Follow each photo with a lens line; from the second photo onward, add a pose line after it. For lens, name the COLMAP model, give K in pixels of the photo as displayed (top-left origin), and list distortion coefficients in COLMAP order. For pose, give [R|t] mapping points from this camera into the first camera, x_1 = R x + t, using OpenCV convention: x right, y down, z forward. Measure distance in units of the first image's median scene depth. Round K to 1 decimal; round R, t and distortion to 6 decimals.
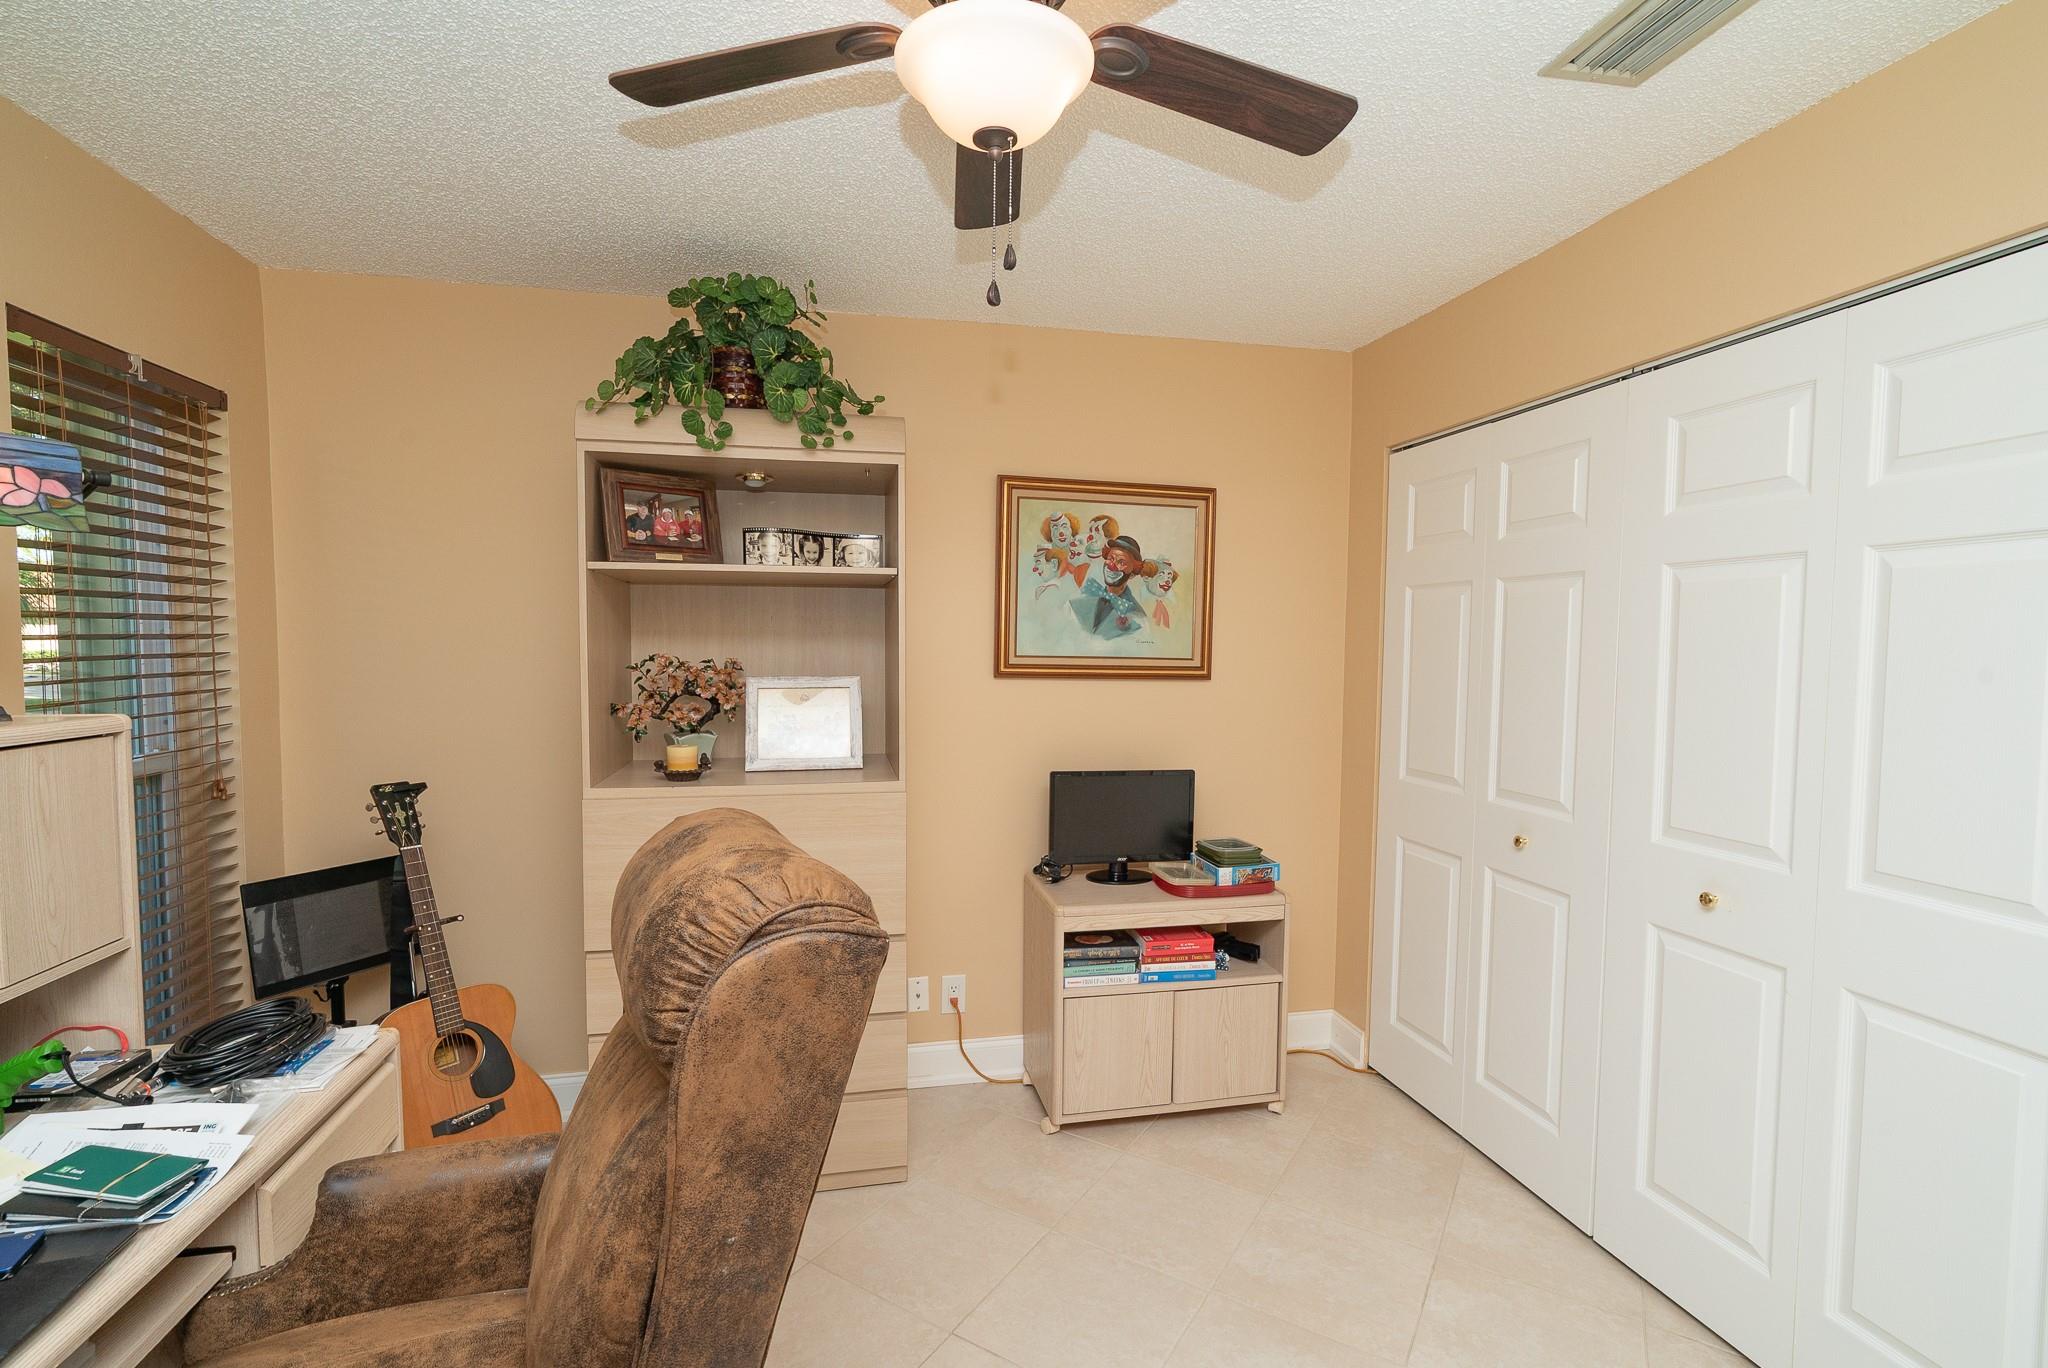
lens RADIAL K [[925.0, 0, 1023.0], [0, 925.0, 687.8], [0, 0, 1]] dist [-0.009101, 0.004590]
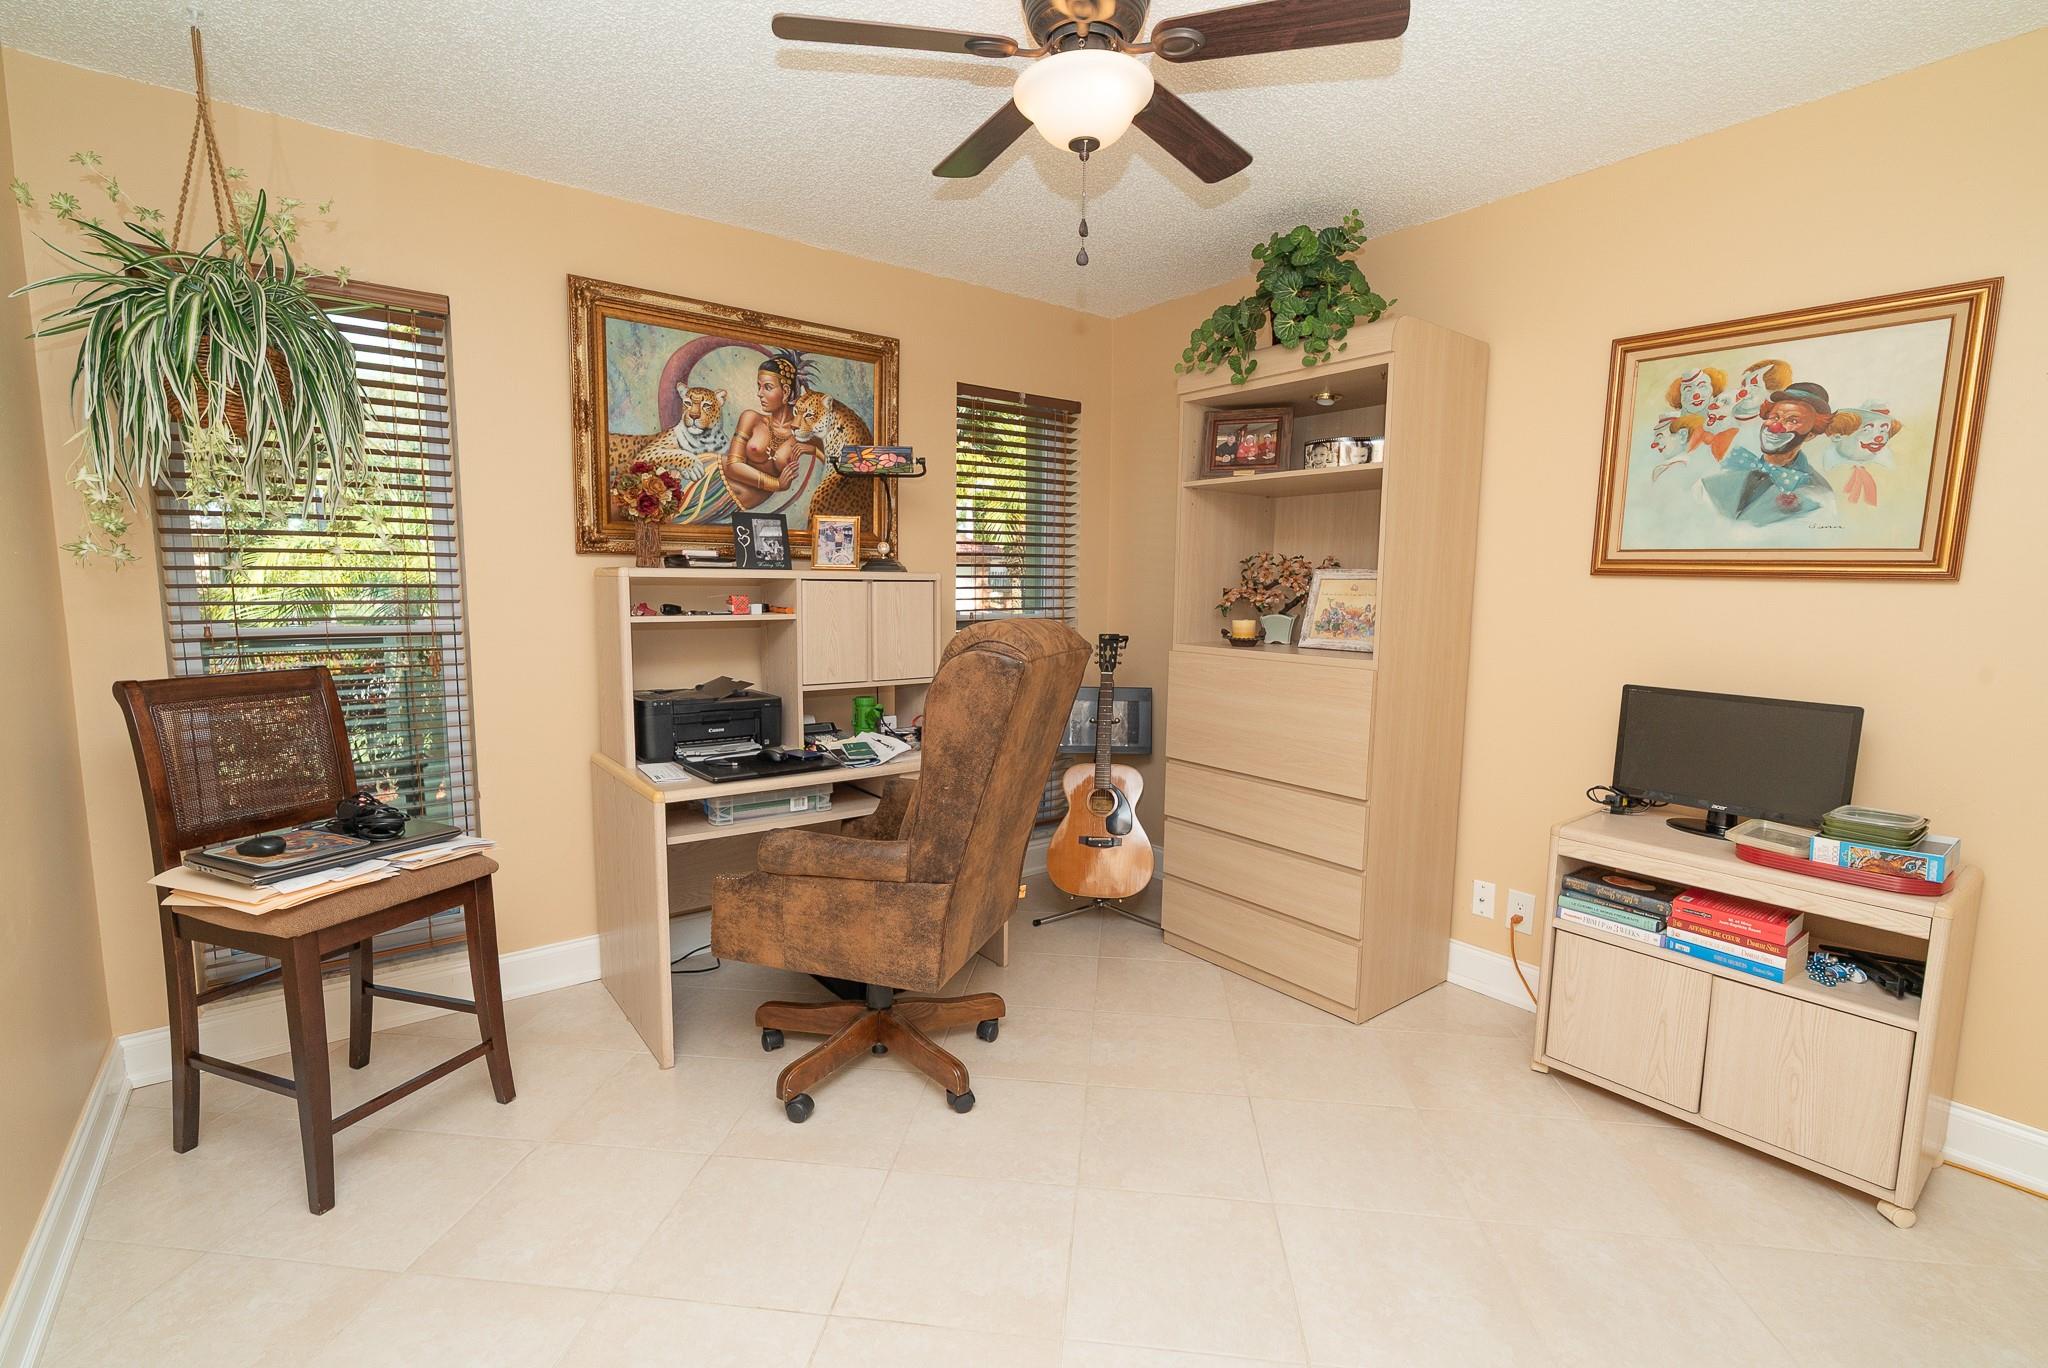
lens RADIAL K [[925.0, 0, 1021.9], [0, 925.0, 687.8], [0, 0, 1]] dist [-0.009101, 0.004590]
pose [[0.430537, 0.104569, -0.896495, 0.540265], [-0.055712, 0.994451, 0.089239, 0.047922], [0.900852, 0.011524, 0.433974, 0.128001]]
